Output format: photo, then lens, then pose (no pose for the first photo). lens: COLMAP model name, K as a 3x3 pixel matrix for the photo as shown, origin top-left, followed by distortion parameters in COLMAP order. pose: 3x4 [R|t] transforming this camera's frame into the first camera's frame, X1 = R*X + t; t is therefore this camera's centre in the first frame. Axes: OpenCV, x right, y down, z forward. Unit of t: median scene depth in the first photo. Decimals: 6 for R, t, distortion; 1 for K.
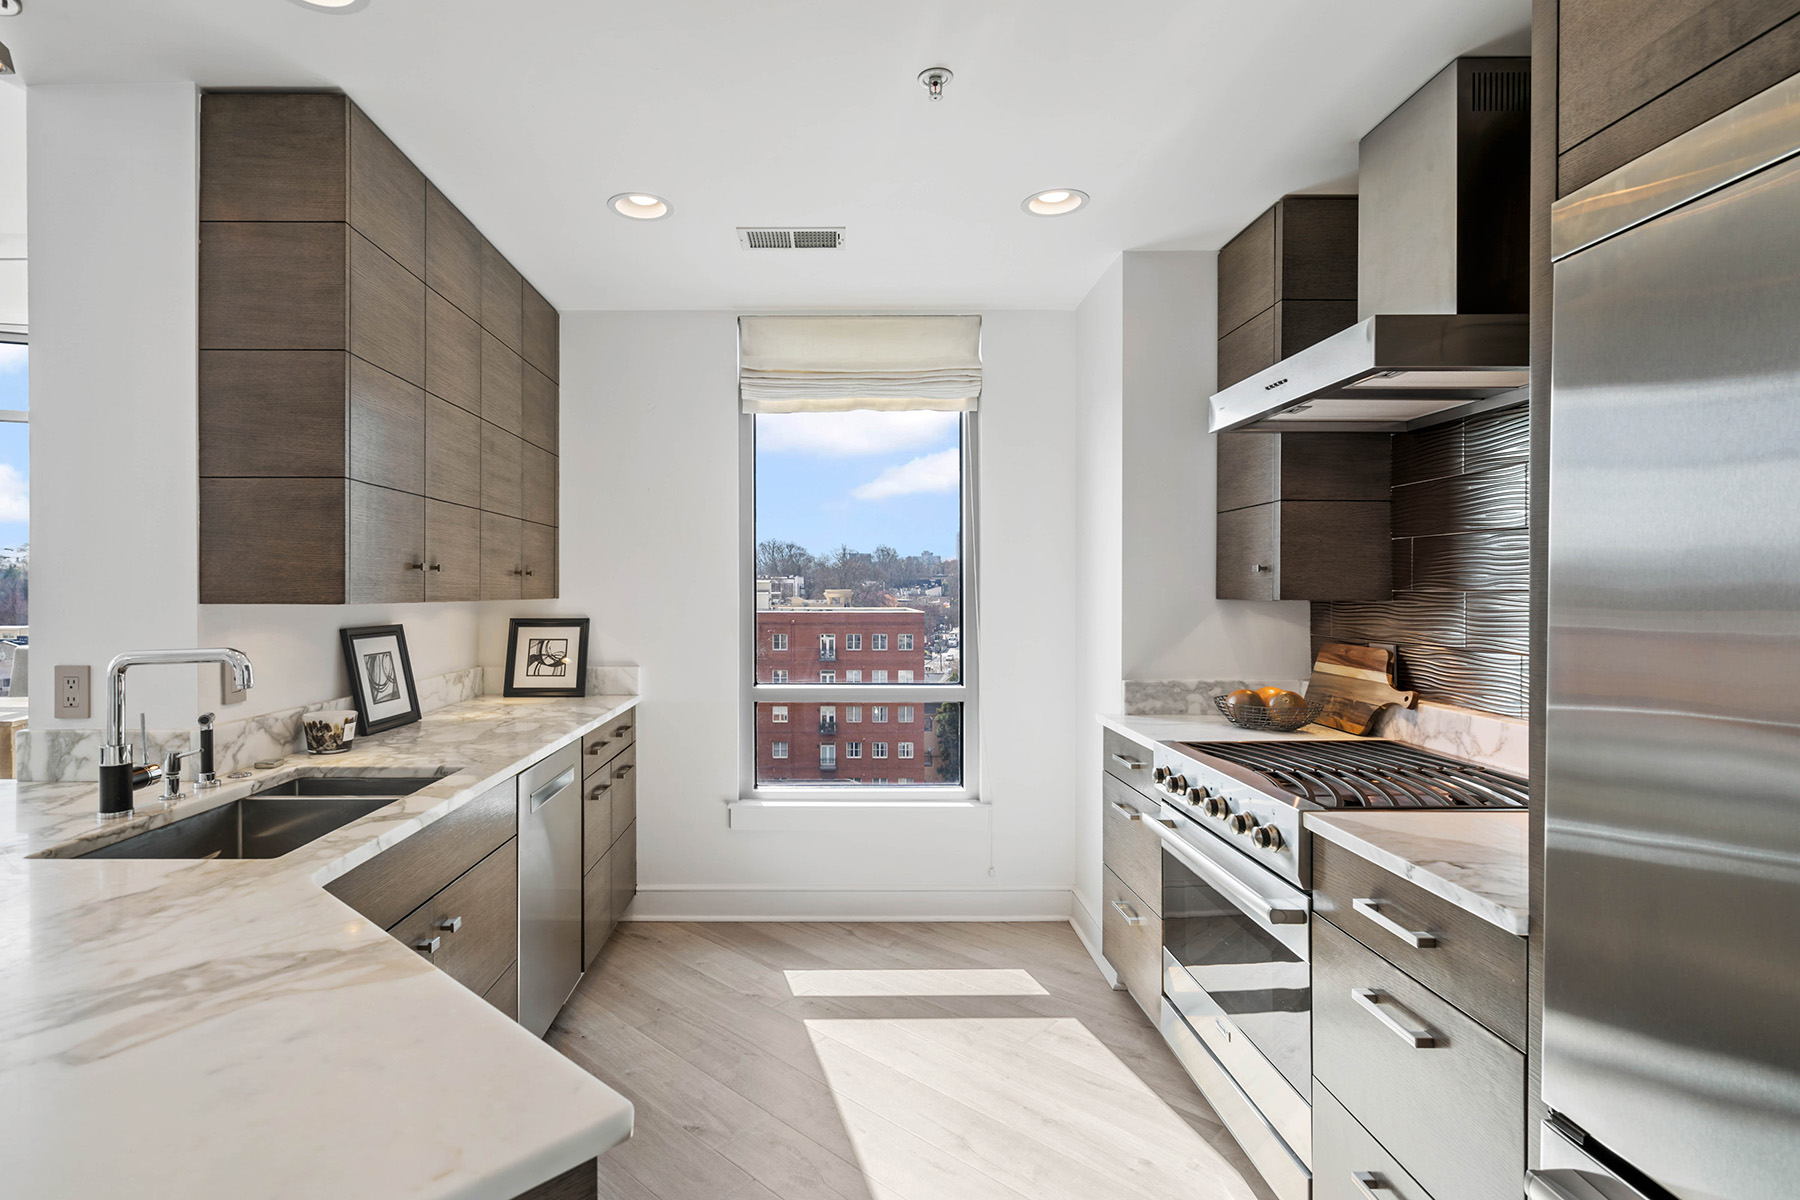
lens RADIAL K [[915.4, 0, 849.7], [0, 915.4, 595.9], [0, 0, 1]] dist [-0.002938, -0.000233]
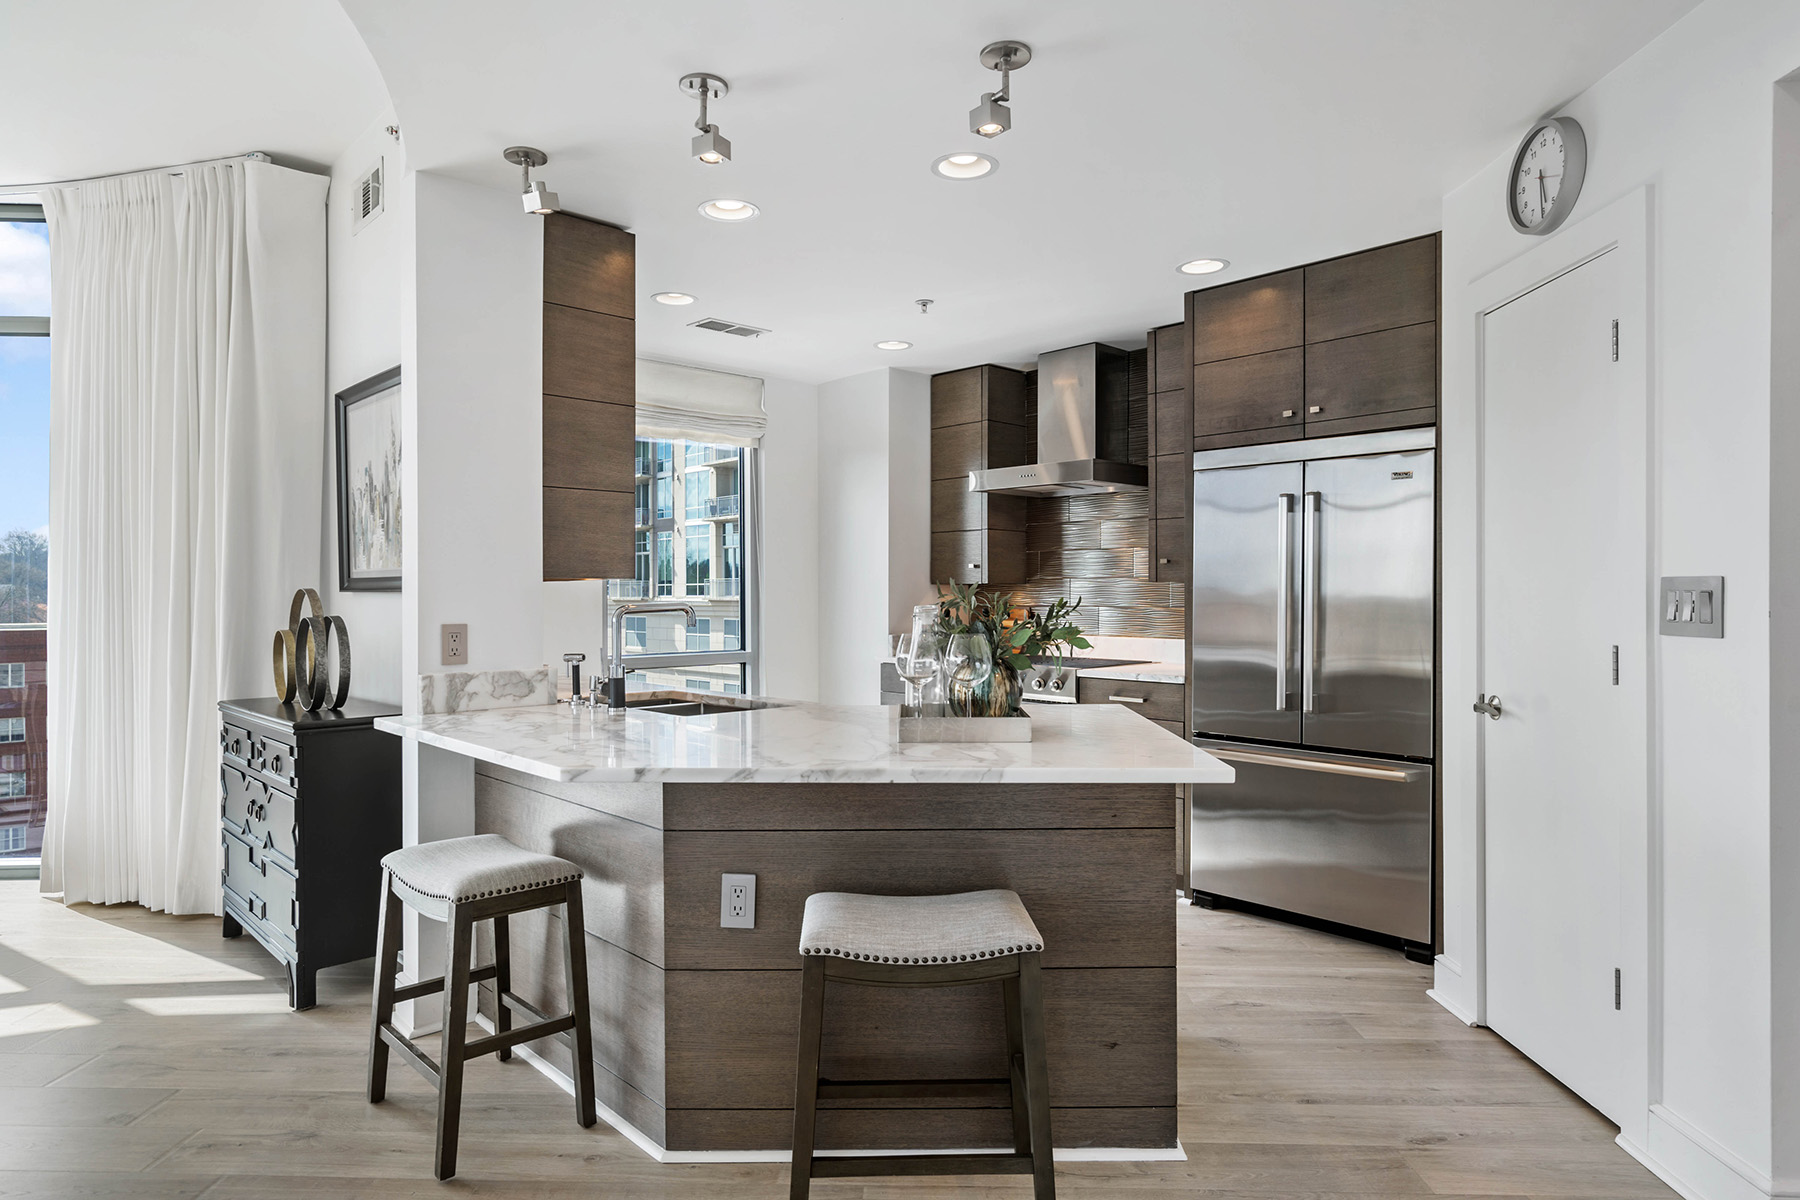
lens RADIAL K [[1070.8, 0, 917.0], [0, 1070.8, 598.6], [0, 0, 1]] dist [-0.009735, 0.000155]
pose [[0.713710, -0.003922, 0.700431, -1.440108], [0.002889, 0.999992, 0.002657, 0.037544], [-0.700436, 0.000127, 0.713716, -0.551218]]
